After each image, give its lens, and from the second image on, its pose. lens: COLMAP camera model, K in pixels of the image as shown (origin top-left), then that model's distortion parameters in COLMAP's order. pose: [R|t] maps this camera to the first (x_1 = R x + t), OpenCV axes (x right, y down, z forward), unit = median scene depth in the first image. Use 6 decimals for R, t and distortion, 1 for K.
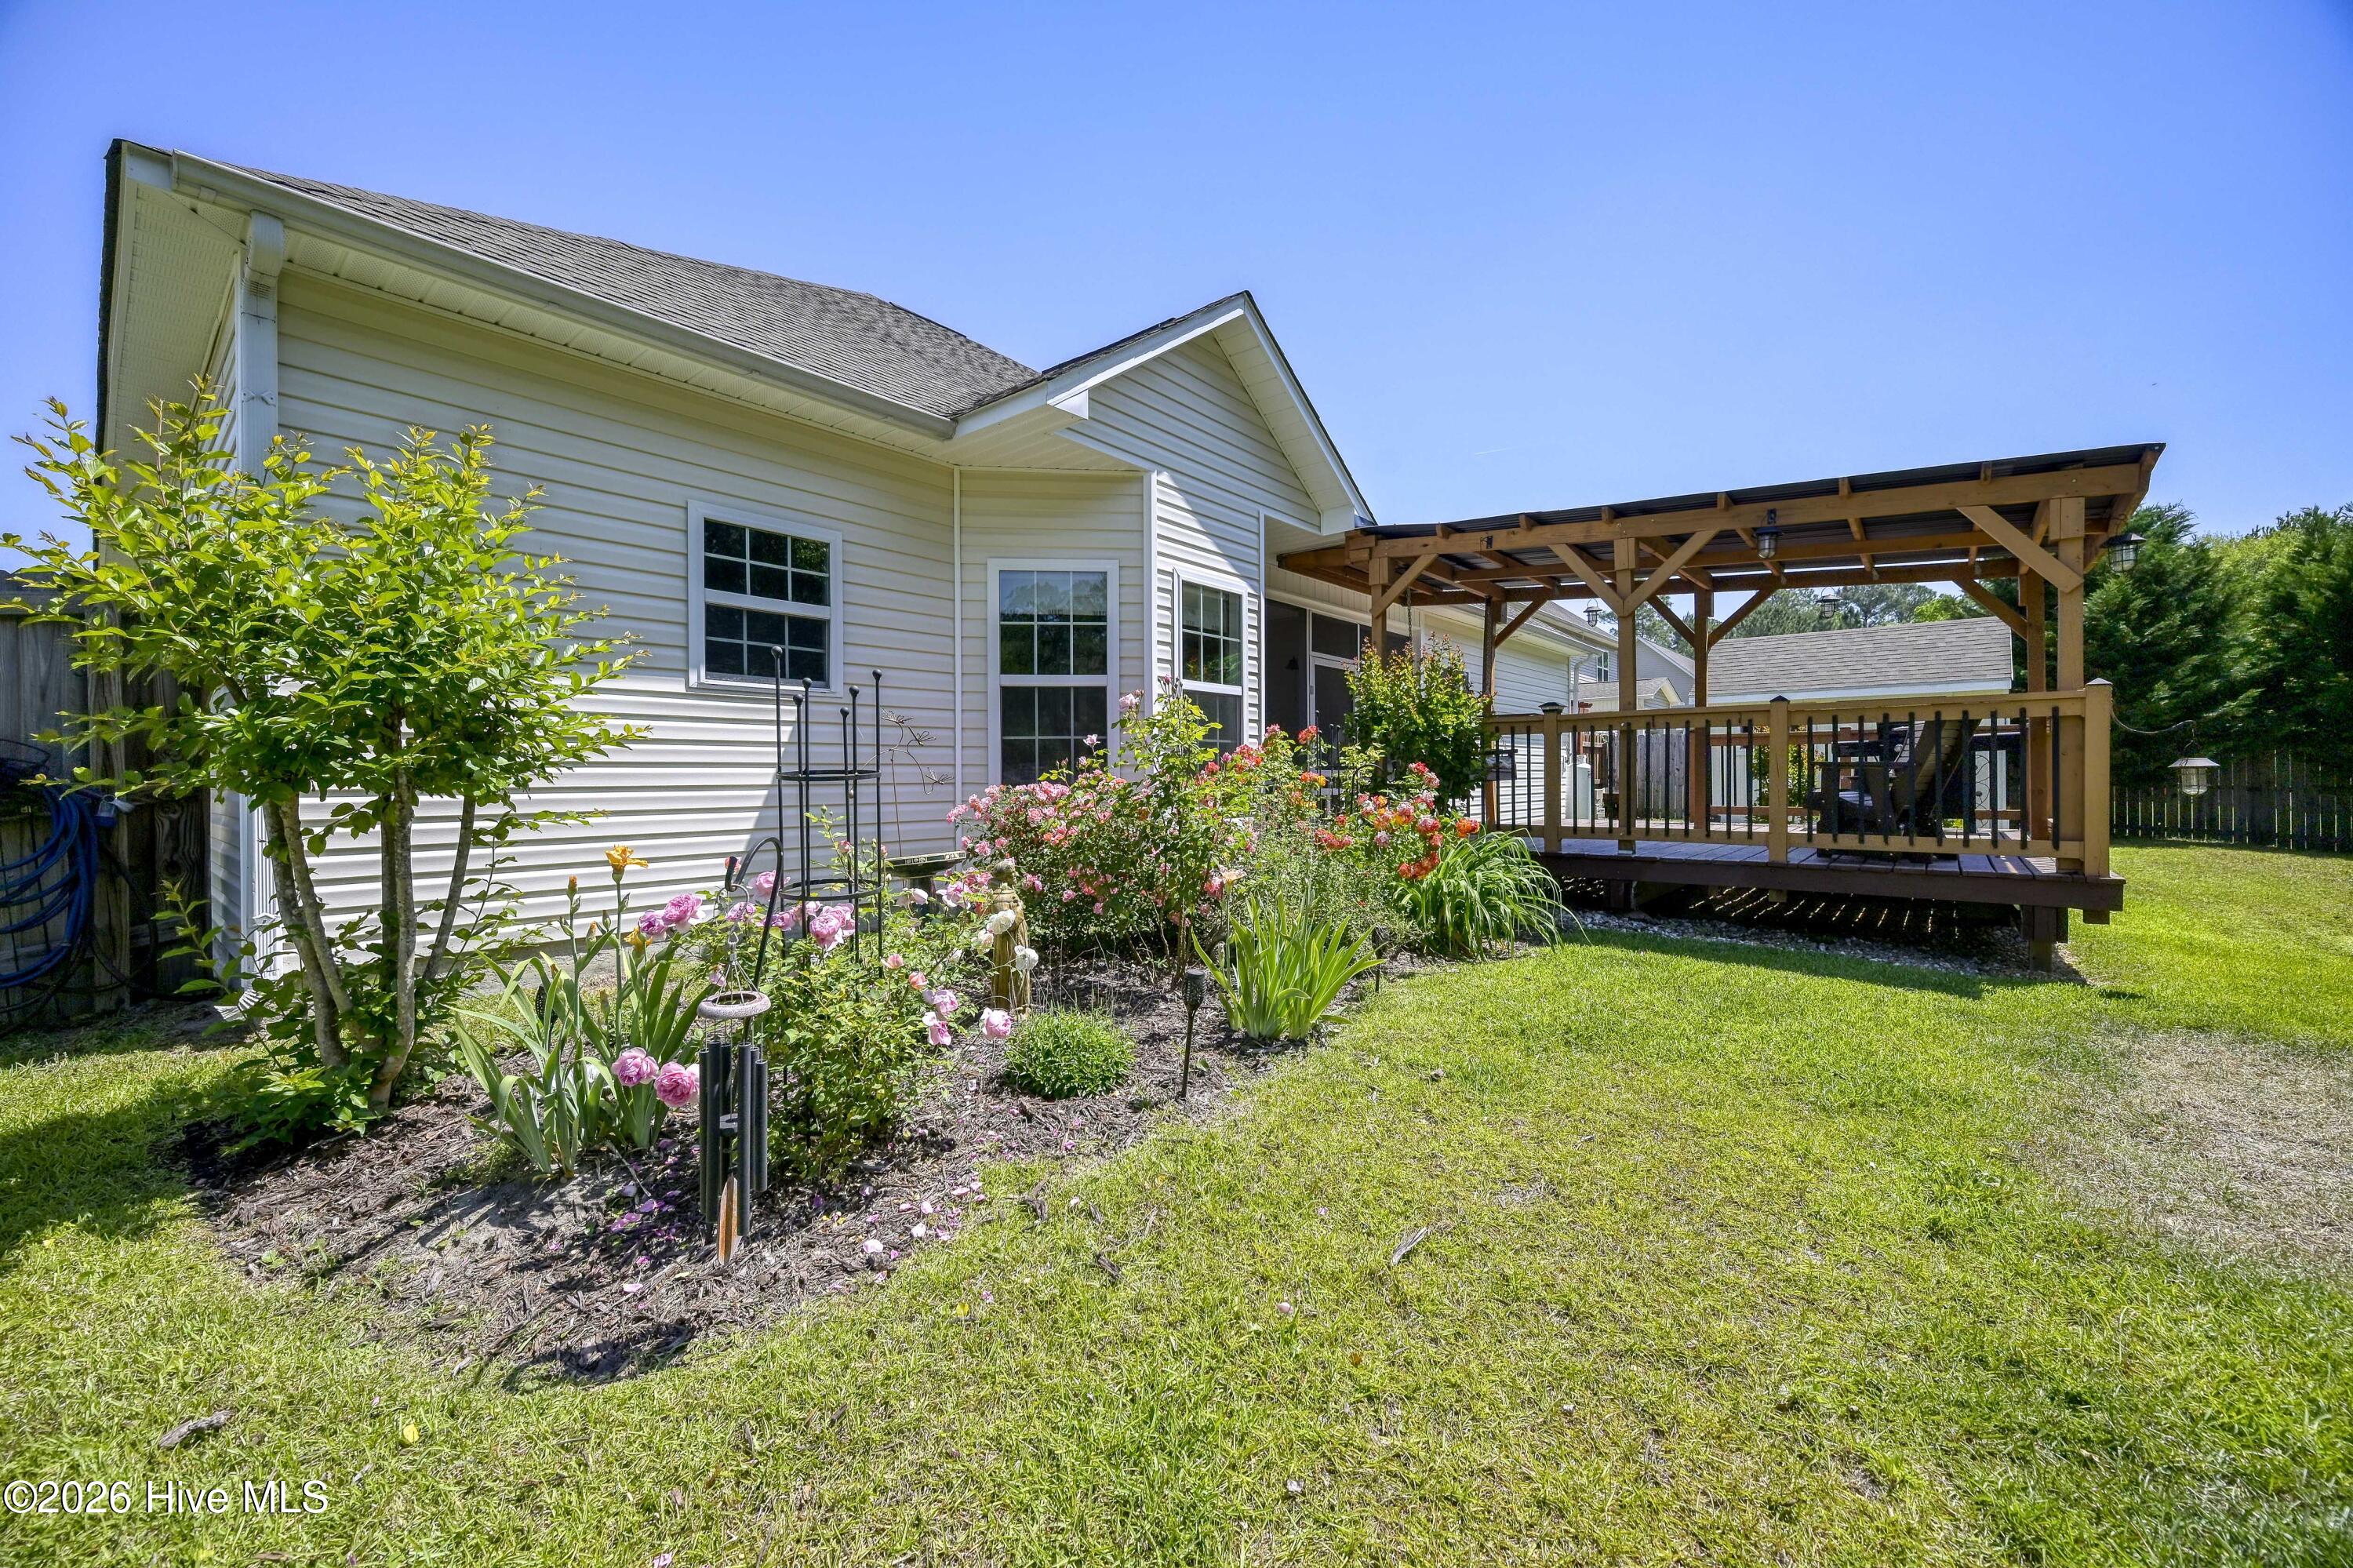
lens RADIAL K [[926.2, 0, 1235.5], [0, 926.2, 783.6], [0, 0, 1]] dist [0.000277, 0.000033]
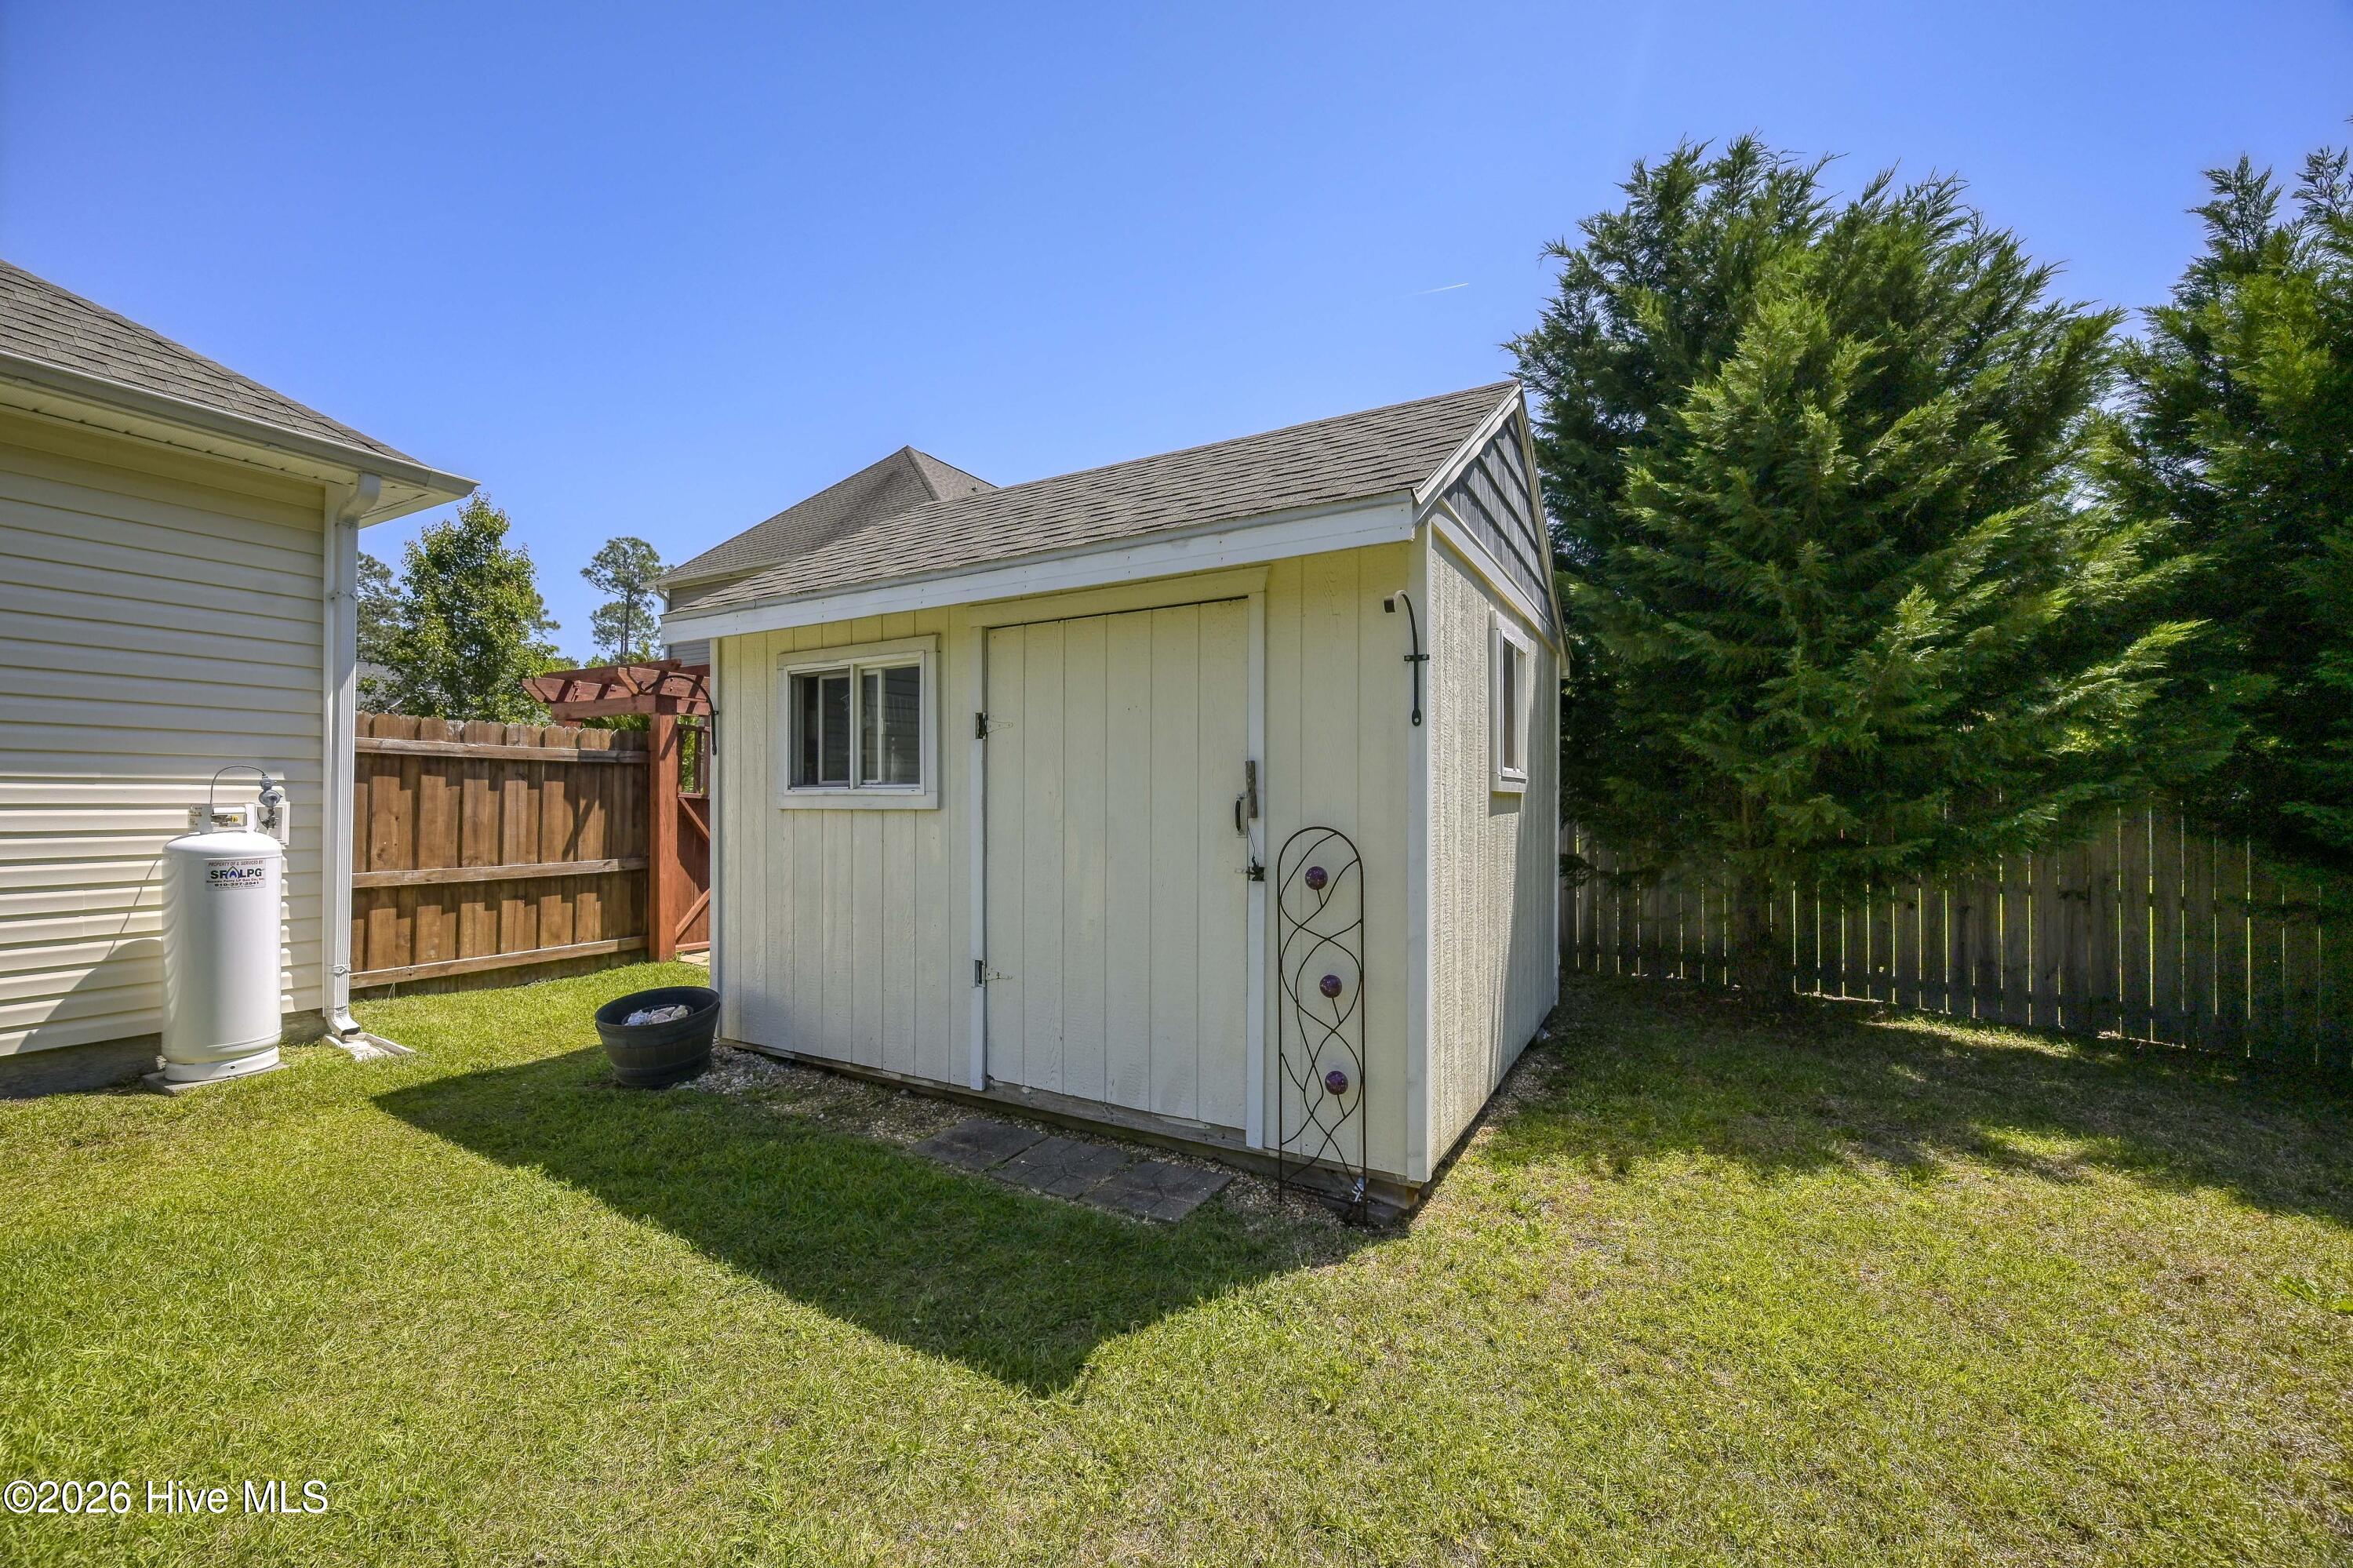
lens RADIAL K [[926.0, 0, 1174.6], [0, 926.0, 800.2], [0, 0, 1]] dist [-0.017406, -0.000099]
pose [[0.982799, 0.013357, 0.184197, 1.409399], [-0.012322, 0.999901, -0.006762, -0.069360], [-0.184270, 0.004377, 0.982866, 1.502353]]
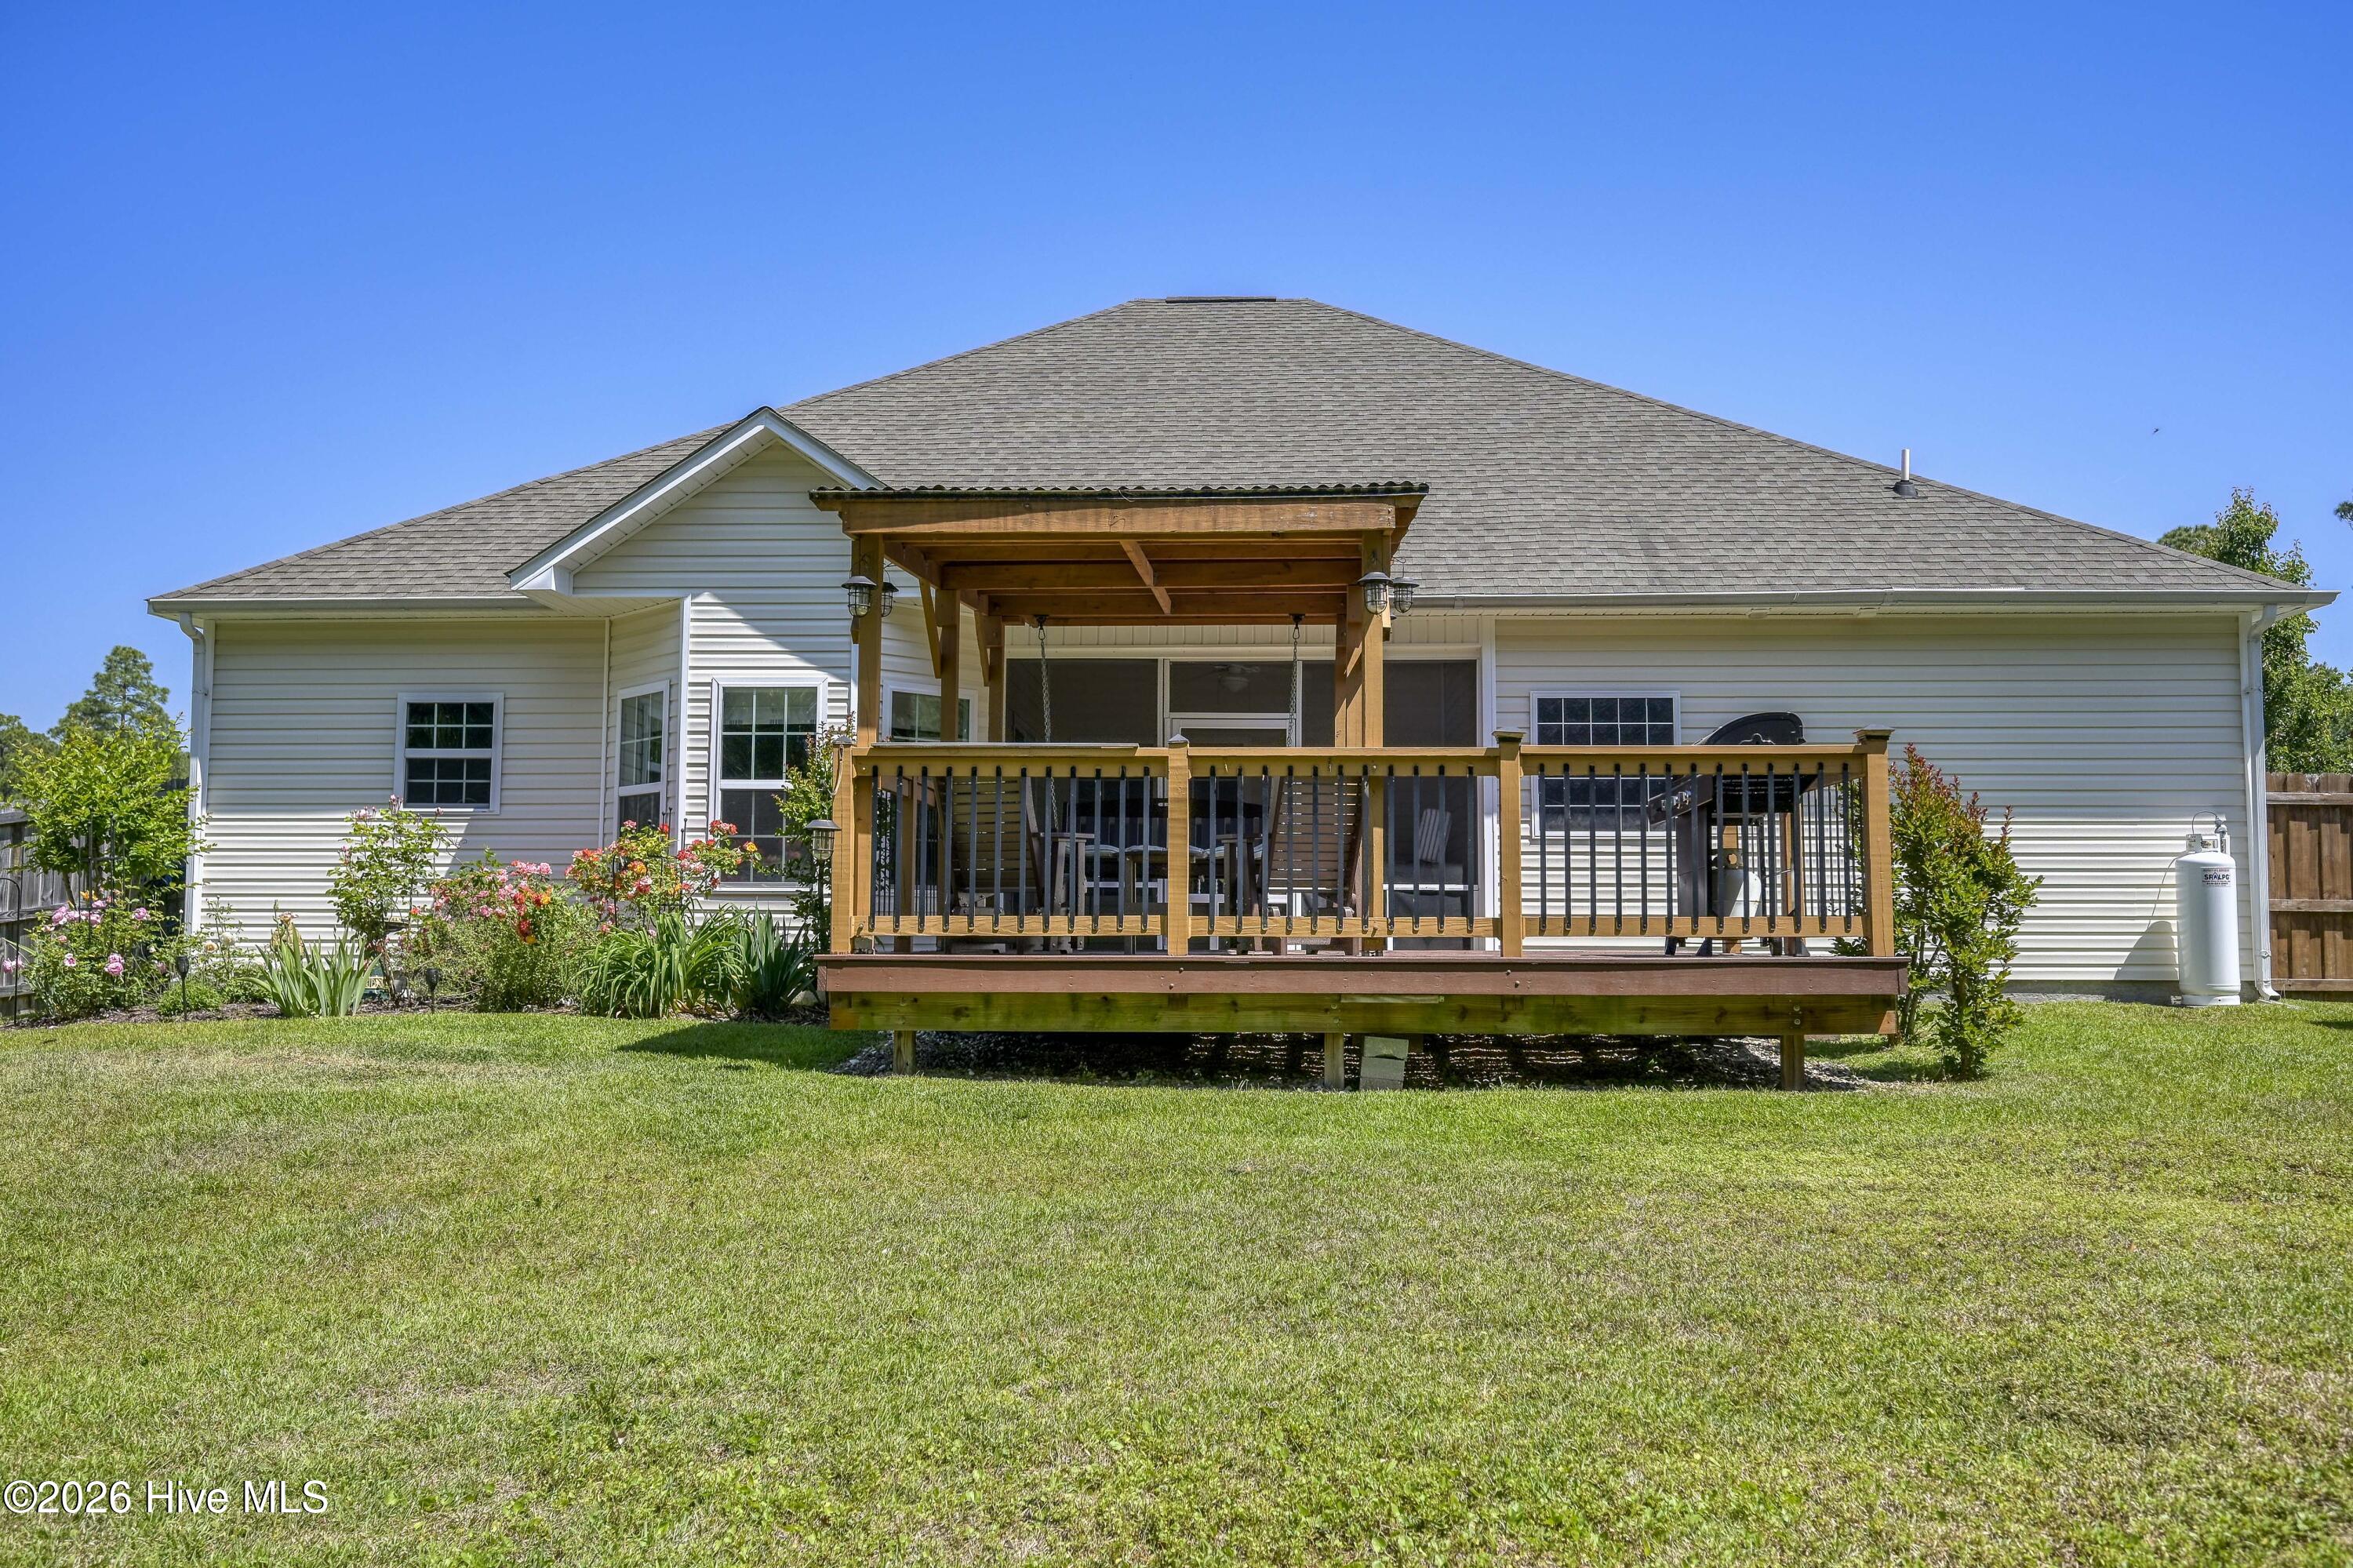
lens RADIAL K [[1963.6, 0, 1176.5], [0, 1963.6, 784.0], [0, 0, 1]] dist [0.001511, 0.003317]
pose [[0.603312, -0.054158, -0.795664, 1.911565], [-0.009094, 0.997159, -0.074769, 0.052708], [0.797453, 0.052345, 0.601106, 0.054769]]
